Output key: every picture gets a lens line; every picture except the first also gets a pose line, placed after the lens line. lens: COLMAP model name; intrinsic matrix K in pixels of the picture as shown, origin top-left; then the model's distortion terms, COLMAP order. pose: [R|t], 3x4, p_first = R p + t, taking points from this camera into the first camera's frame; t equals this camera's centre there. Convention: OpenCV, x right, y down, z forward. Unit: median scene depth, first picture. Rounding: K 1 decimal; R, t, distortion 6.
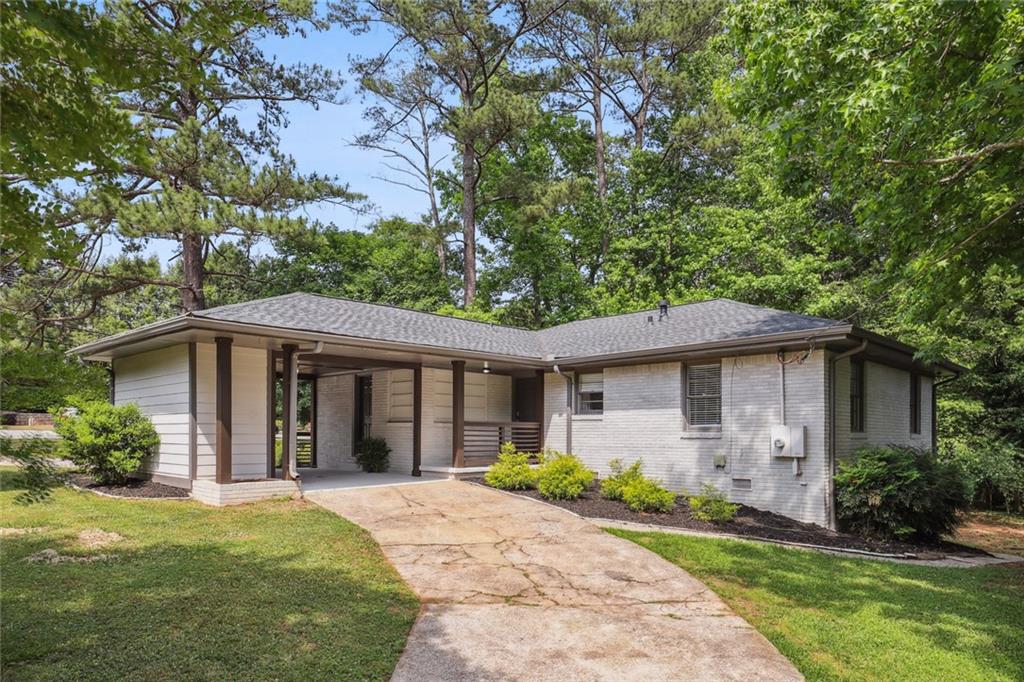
lens RADIAL K [[660.8, 0, 512.0], [0, 660.8, 341.0], [0, 0, 1]] dist [0.000081, 0.000027]
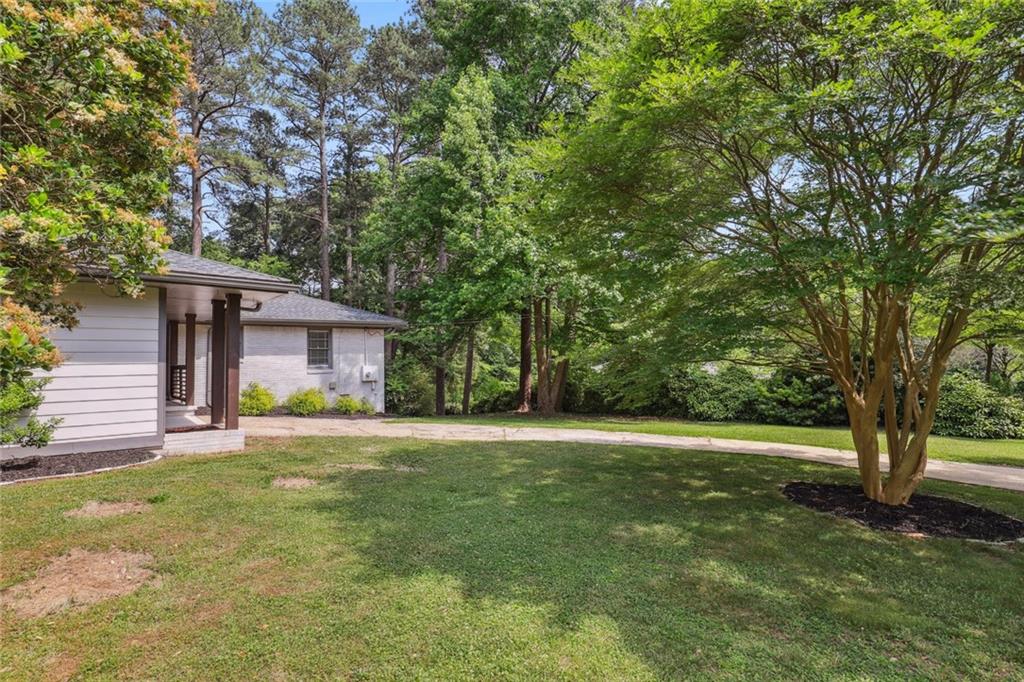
lens RADIAL K [[533.1, 0, 512.0], [0, 533.1, 341.0], [0, 0, 1]] dist [-0.000037, -0.000011]
pose [[0.045908, 0.024178, 0.998653, -1.100207], [-0.126209, 0.991836, -0.018211, 0.026708], [-0.990941, -0.125203, 0.048584, 0.452201]]
